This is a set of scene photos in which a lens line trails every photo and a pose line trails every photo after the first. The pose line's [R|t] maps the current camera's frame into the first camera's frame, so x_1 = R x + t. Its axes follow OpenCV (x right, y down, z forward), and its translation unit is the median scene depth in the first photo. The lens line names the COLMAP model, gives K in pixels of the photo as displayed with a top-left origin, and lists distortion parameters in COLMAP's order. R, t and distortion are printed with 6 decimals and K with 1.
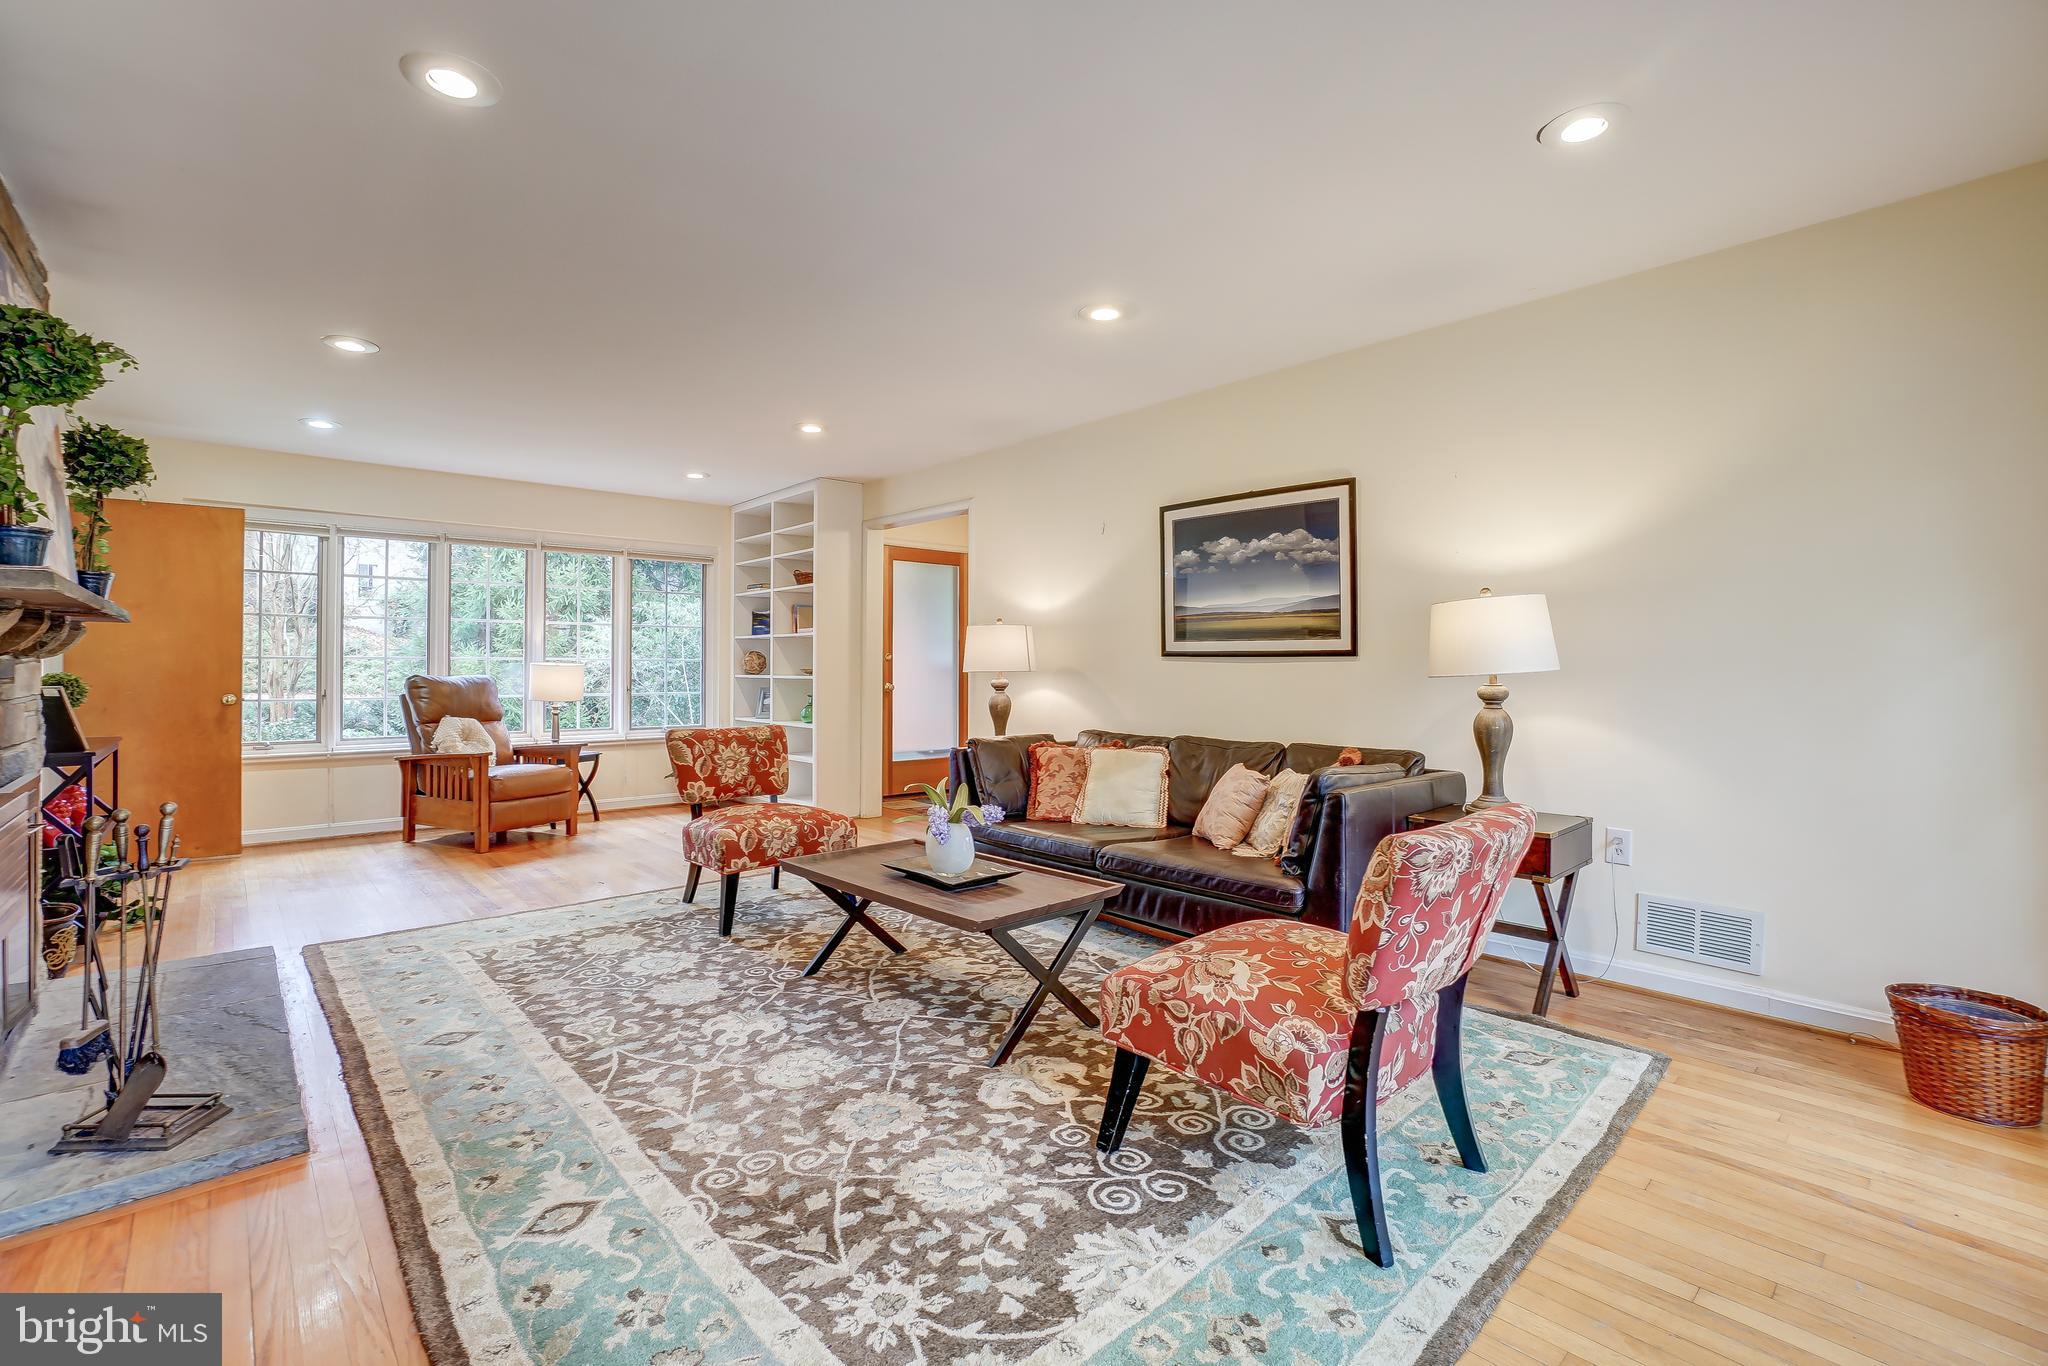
lens RADIAL K [[911.1, 0, 1019.4], [0, 911.1, 666.8], [0, 0, 1]] dist [-0.036172, 0.001047]
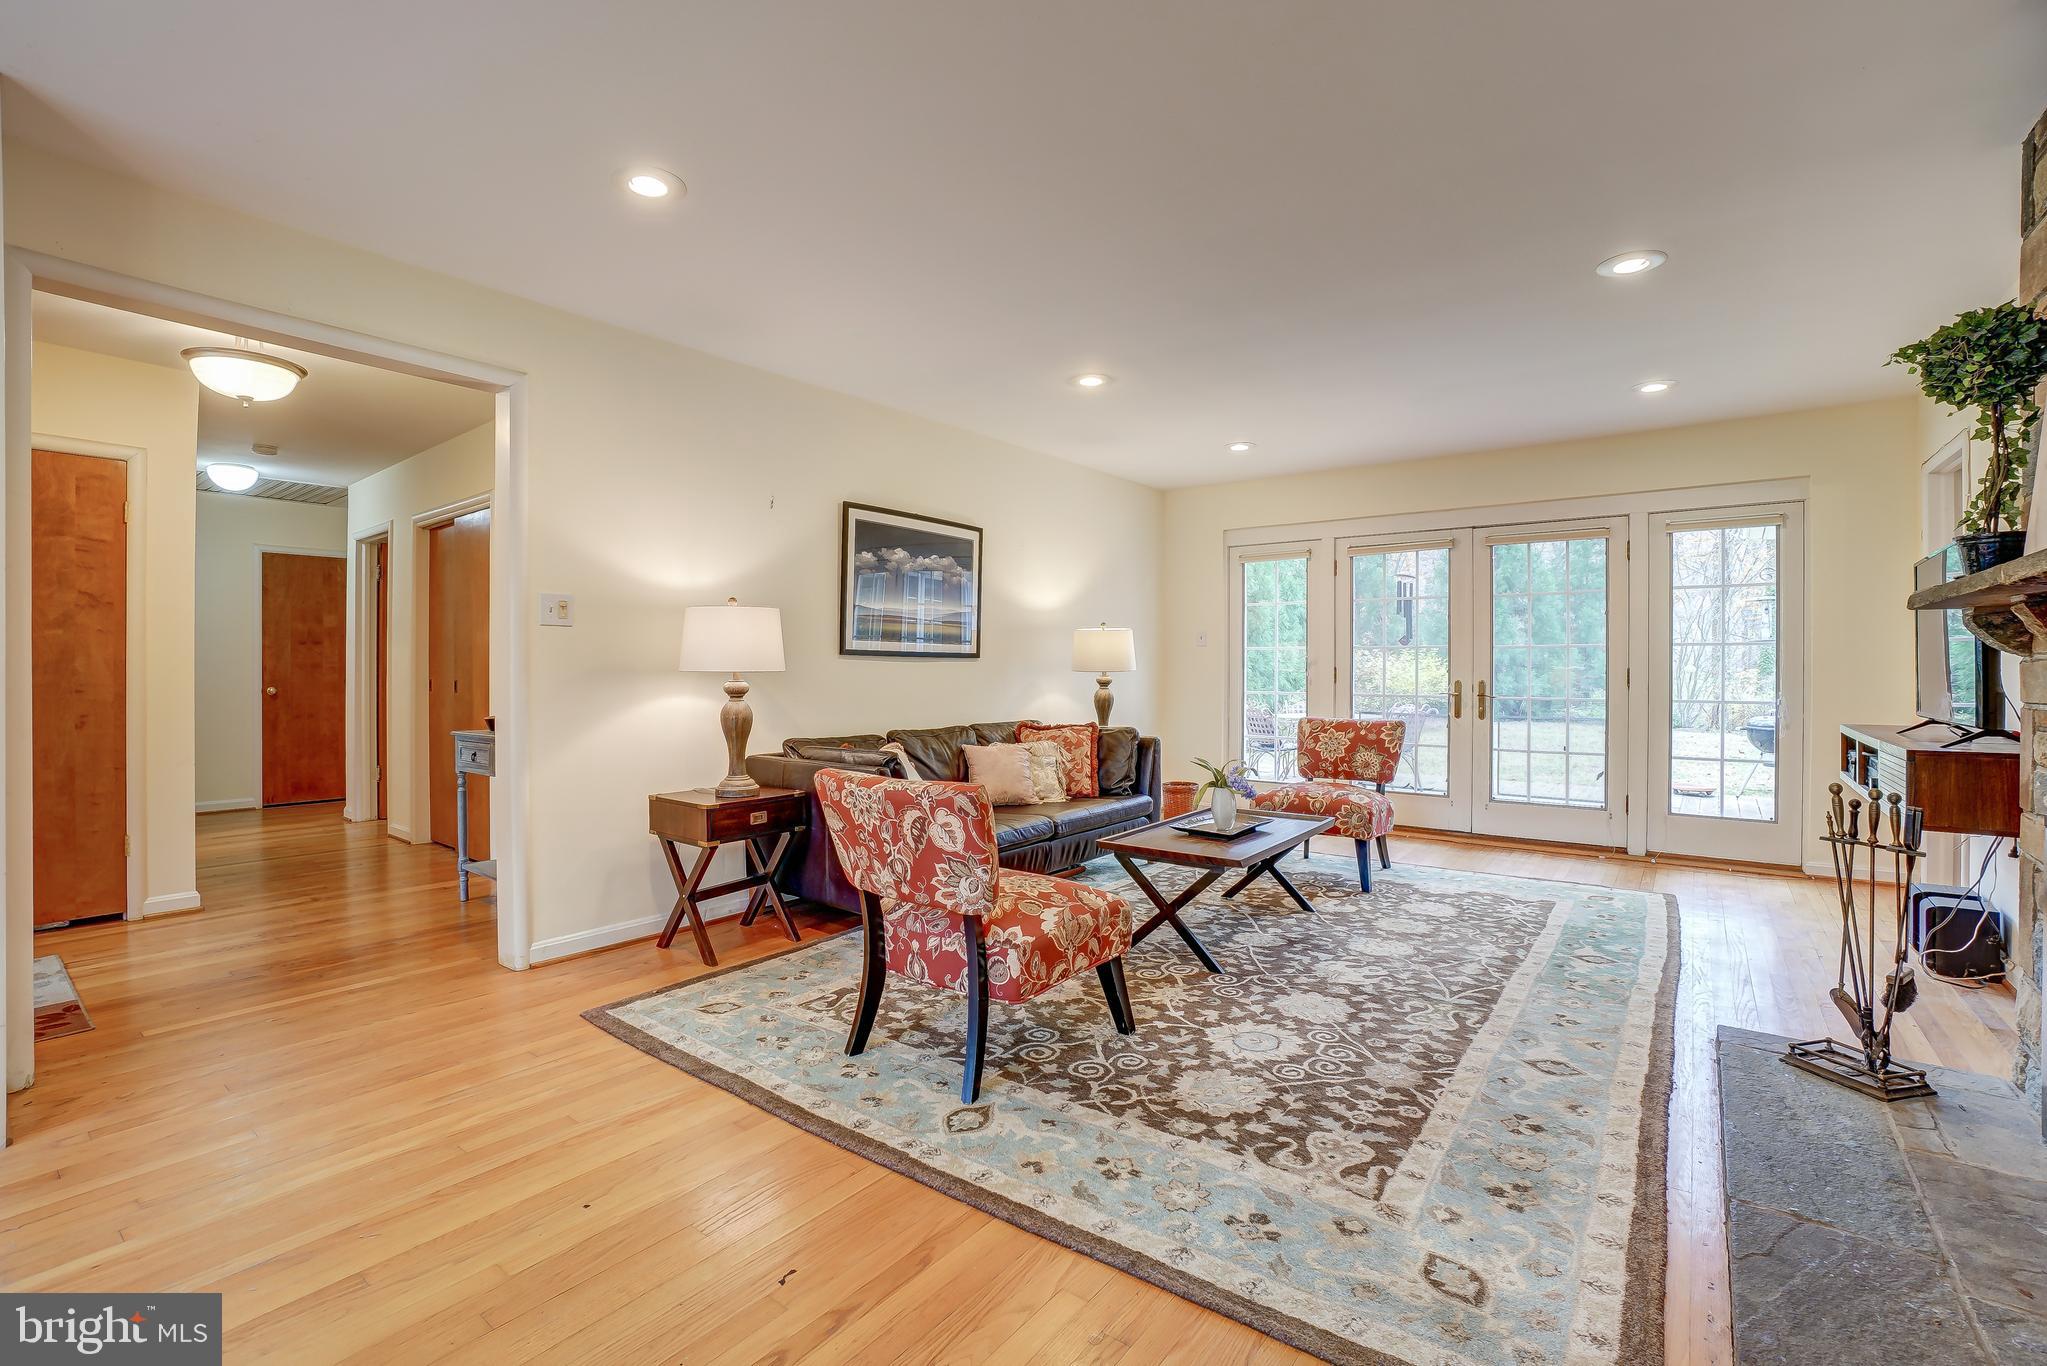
lens RADIAL K [[910.7, 0, 1018.9], [0, 910.7, 666.8], [0, 0, 1]] dist [-0.036172, 0.001047]
pose [[-0.189337, 0.000654, 0.981912, -1.170051], [-0.004197, 0.999990, -0.001475, 0.003801], [-0.981903, -0.004400, -0.189333, 1.397373]]
